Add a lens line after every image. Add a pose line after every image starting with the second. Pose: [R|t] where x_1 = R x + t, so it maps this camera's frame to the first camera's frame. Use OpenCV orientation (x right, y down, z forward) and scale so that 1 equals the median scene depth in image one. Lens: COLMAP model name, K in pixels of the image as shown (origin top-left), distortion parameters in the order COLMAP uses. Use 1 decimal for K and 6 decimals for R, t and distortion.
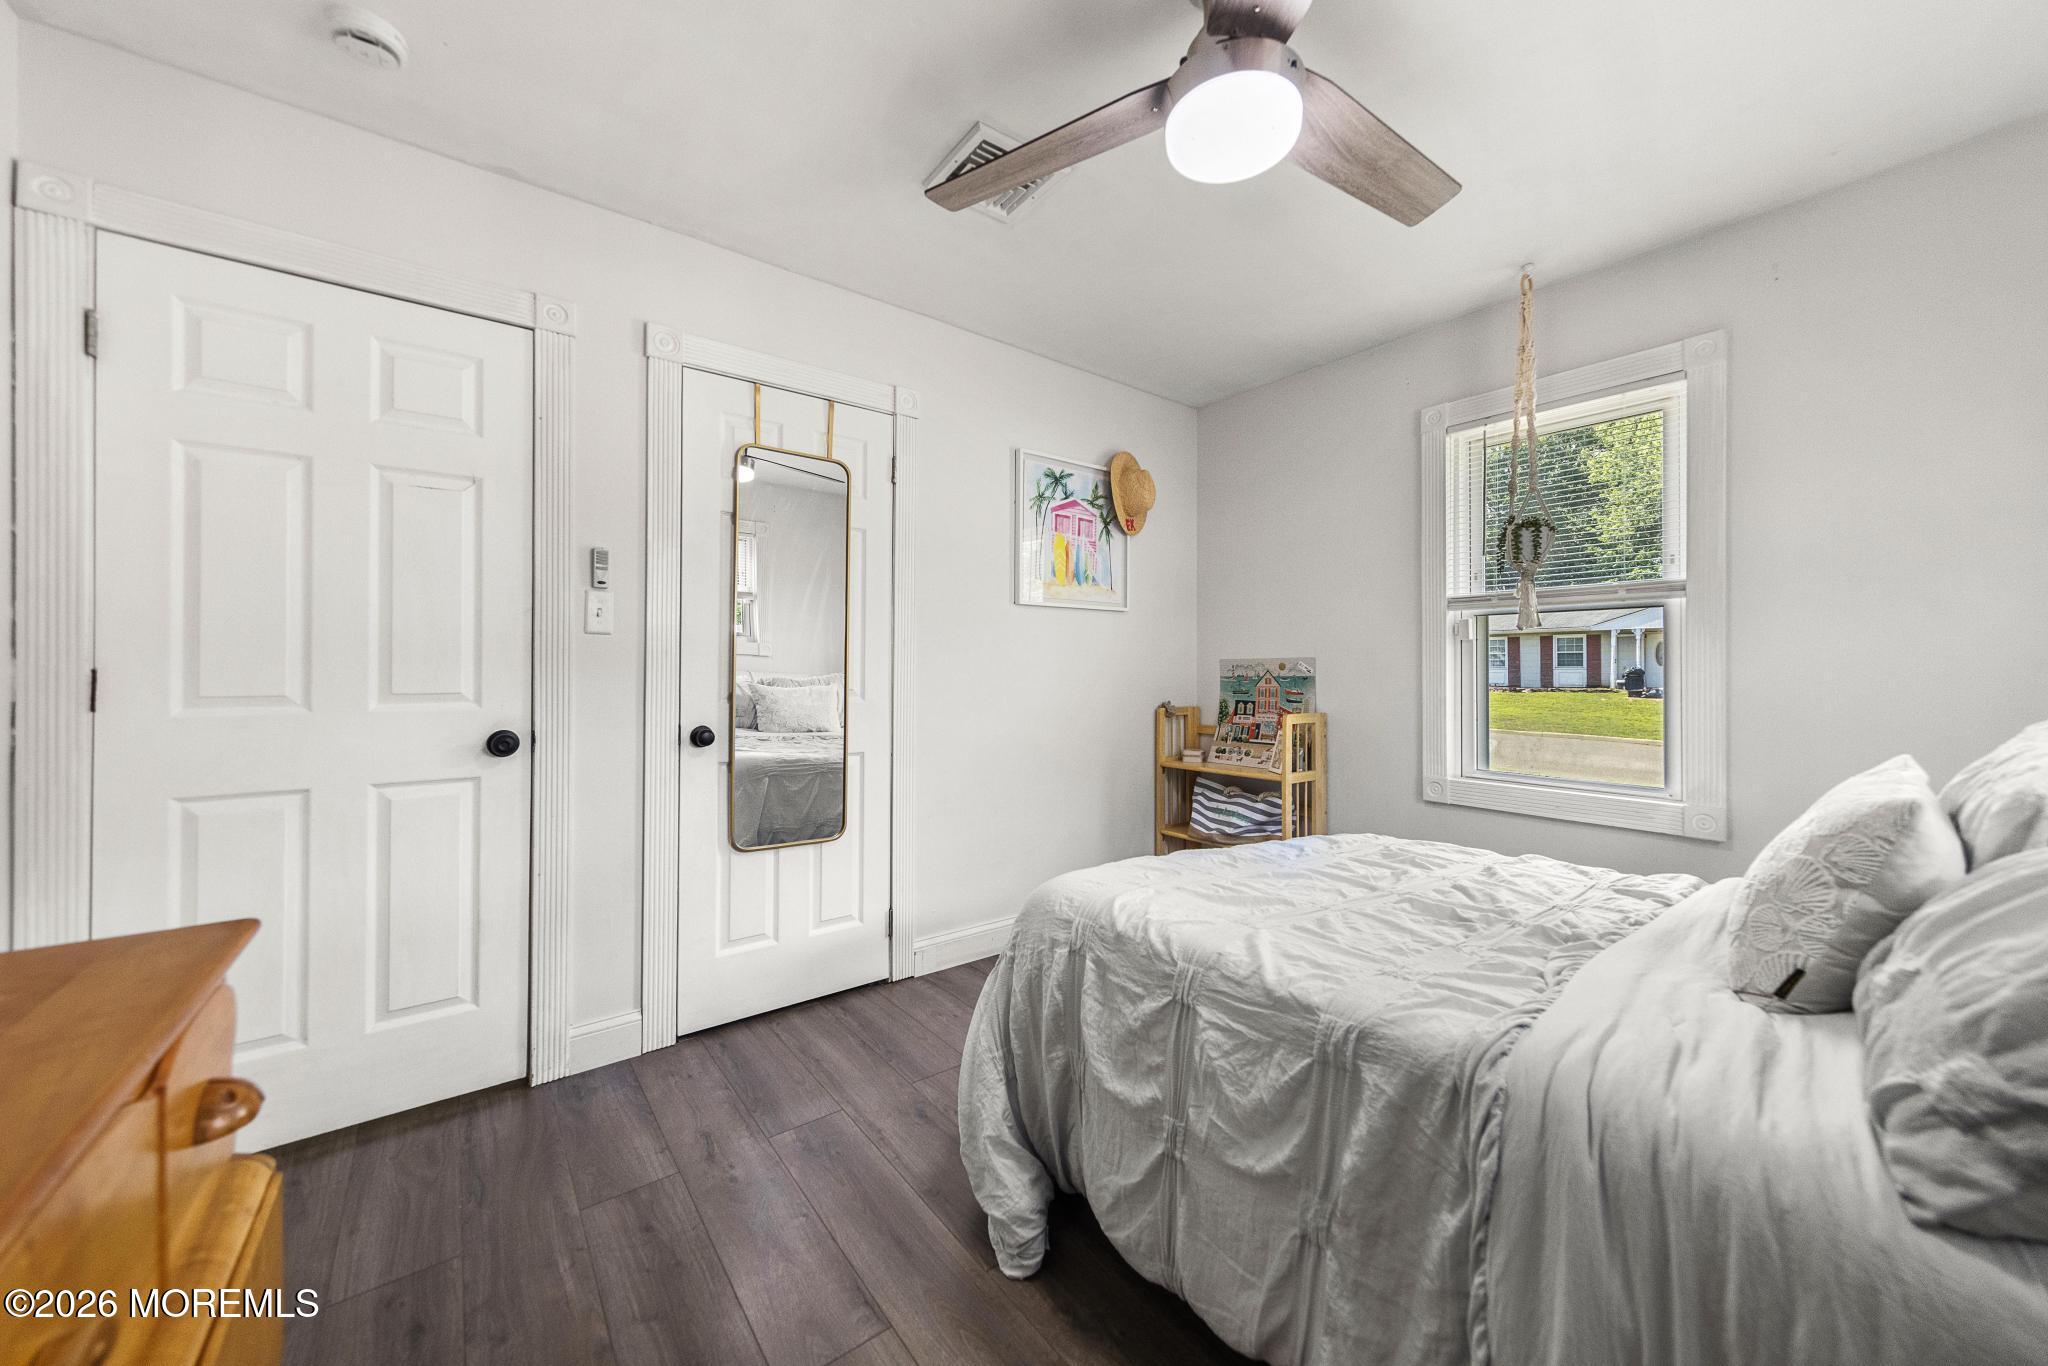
lens RADIAL K [[744.5, 0, 1026.6], [0, 744.5, 669.5], [0, 0, 1]] dist [0.000301, 0.000002]
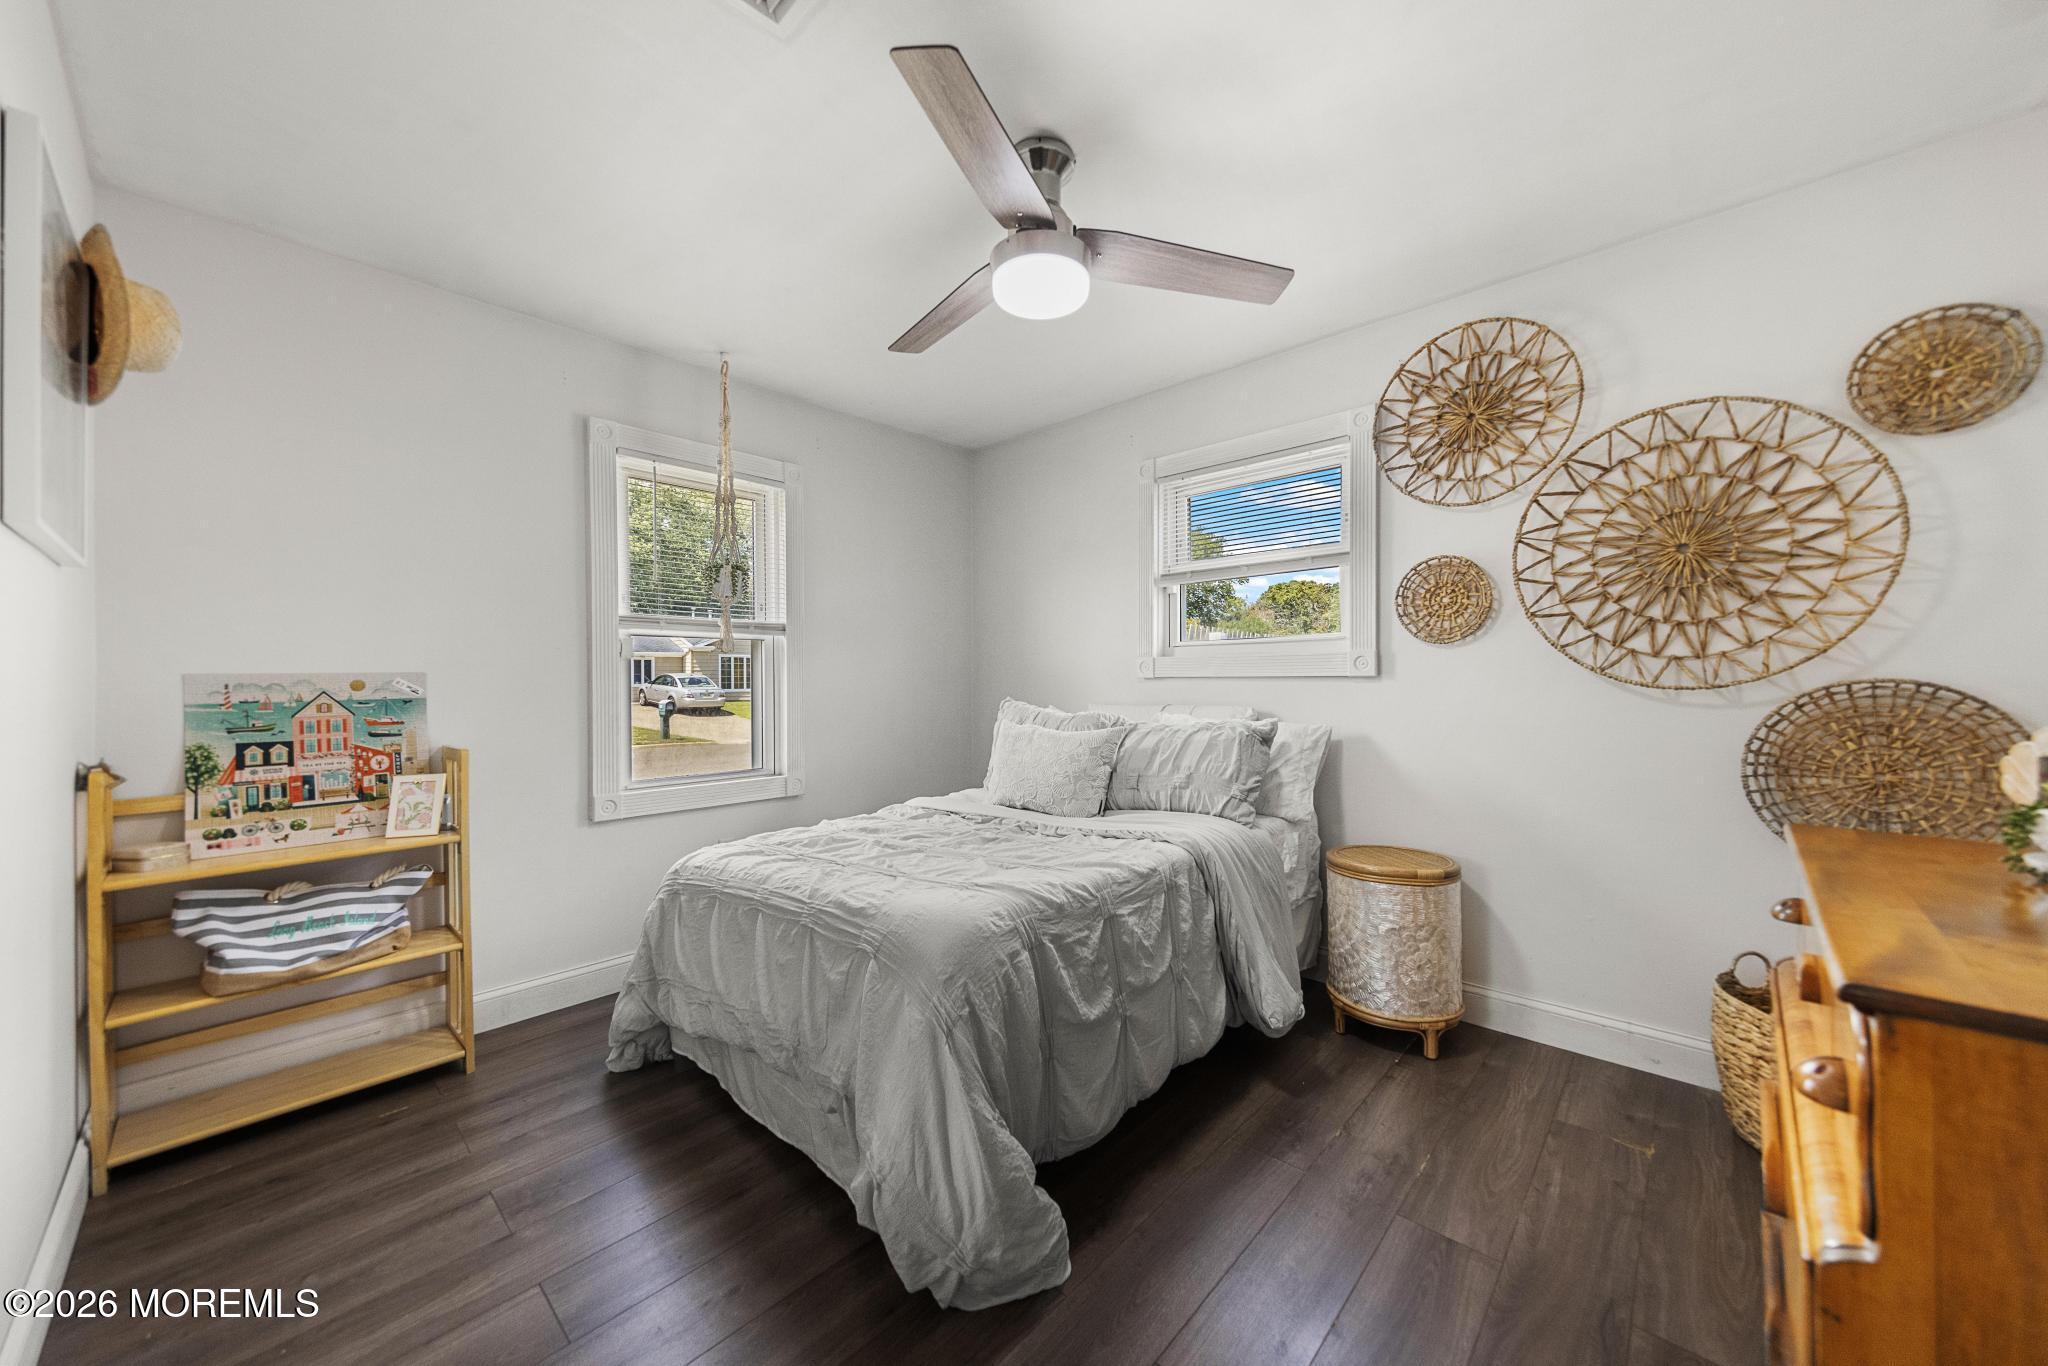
lens RADIAL K [[744.5, 0, 1025.7], [0, 744.5, 680.1], [0, 0, 1]] dist [0.000301, 0.000002]
pose [[-0.178937, -0.001877, 0.983859, -0.432524], [0.008854, 0.999955, 0.003518, -0.005744], [-0.983821, 0.009341, -0.178912, 0.520609]]
